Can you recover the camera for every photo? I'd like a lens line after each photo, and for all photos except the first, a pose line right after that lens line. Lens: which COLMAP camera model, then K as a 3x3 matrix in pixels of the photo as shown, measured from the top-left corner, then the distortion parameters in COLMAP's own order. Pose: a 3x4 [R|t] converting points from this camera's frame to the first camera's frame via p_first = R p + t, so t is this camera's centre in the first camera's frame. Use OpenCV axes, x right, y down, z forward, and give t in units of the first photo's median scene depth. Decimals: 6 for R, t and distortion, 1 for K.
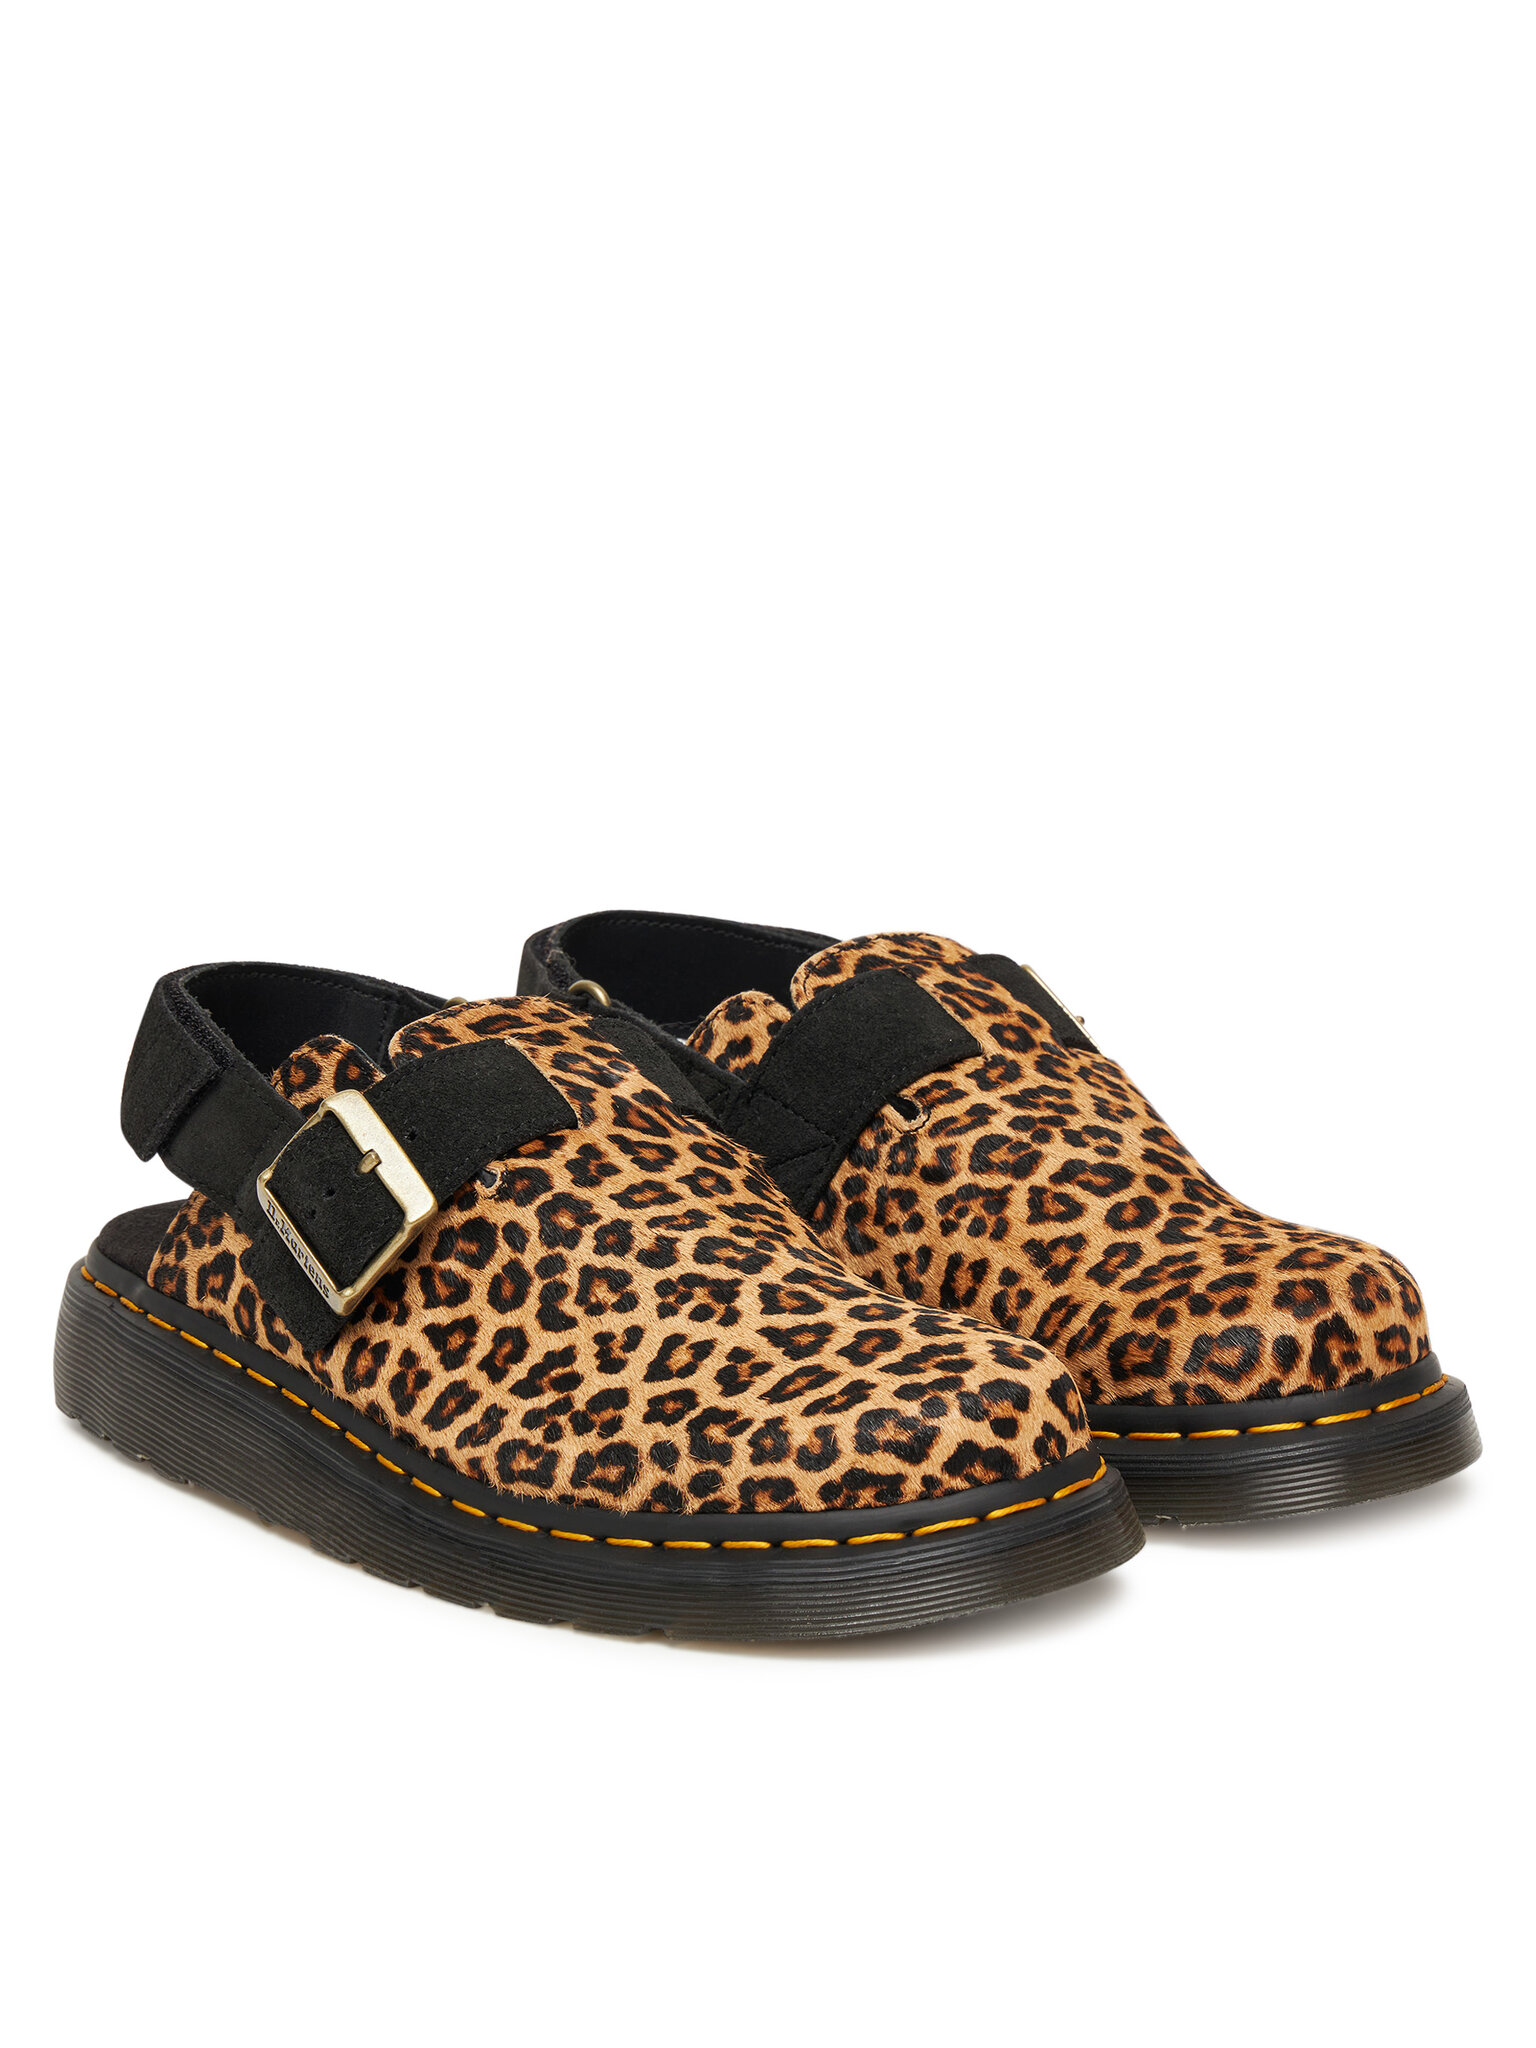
lens RADIAL K [[6502.9, 0, 768.0], [0, 6502.9, 1024.0], [0, 0, 1]] dist [-0.452192, 0.048225]
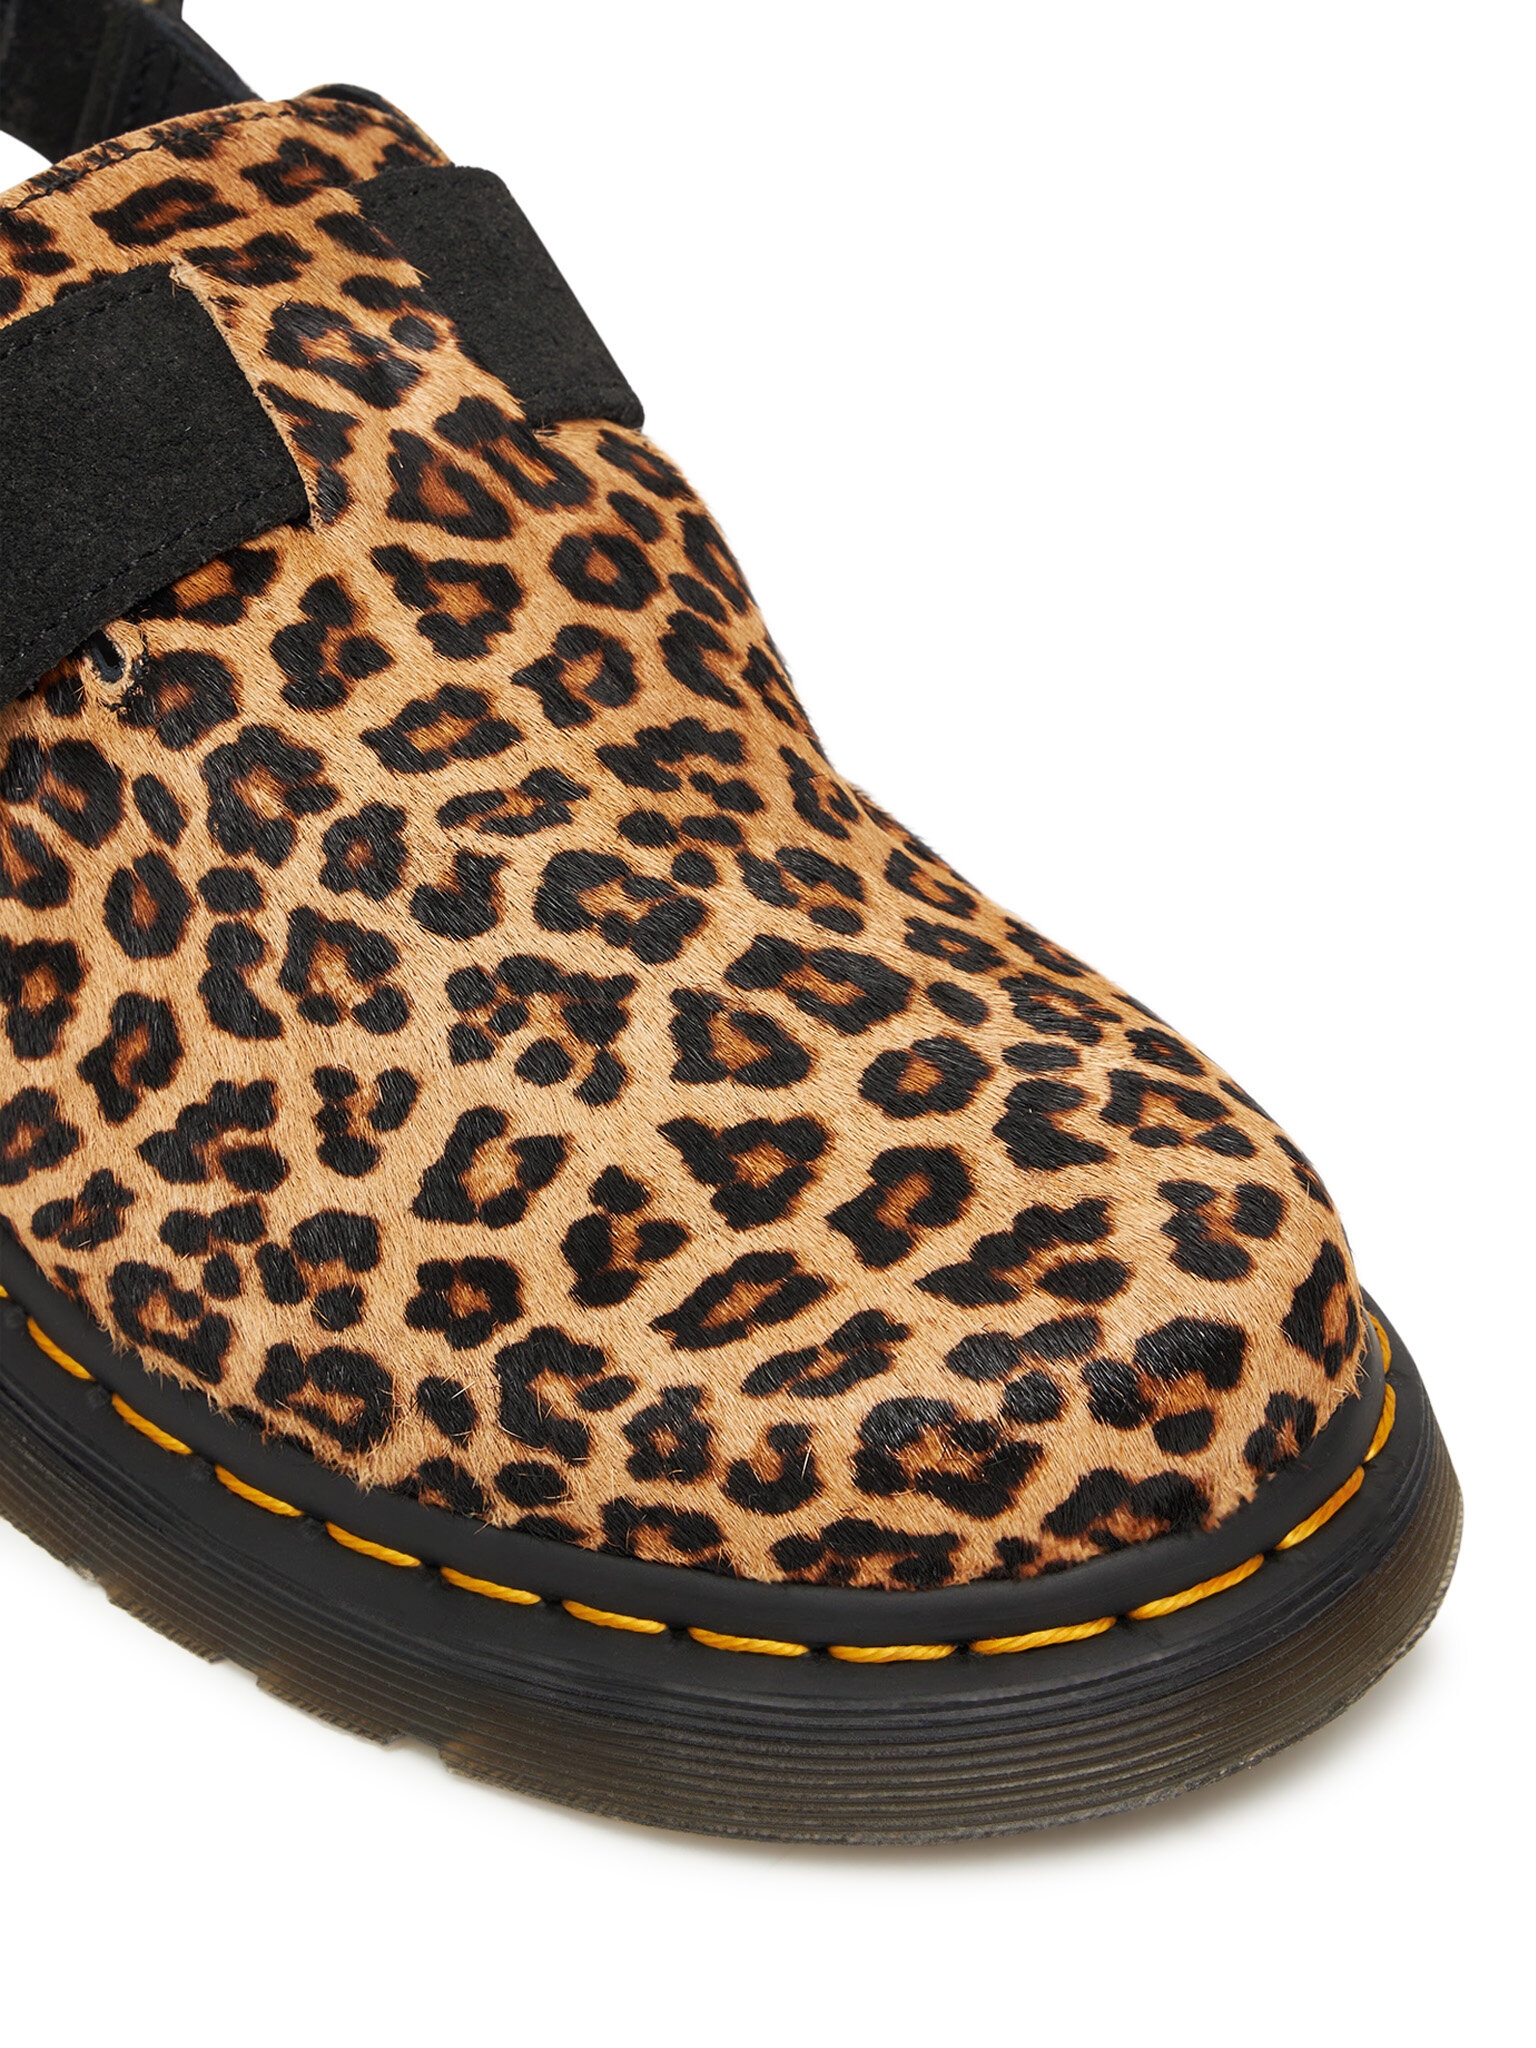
lens RADIAL K [[5564.8, 0, 768.0], [0, 5564.8, 1024.0], [0, 0, 1]] dist [-0.159656, 0.071256]
pose [[0.998730, 0.048985, -0.011818, 0.010138], [-0.038551, 0.893793, 0.446819, -0.134331], [0.032450, -0.445796, 0.894546, 0.648788]]
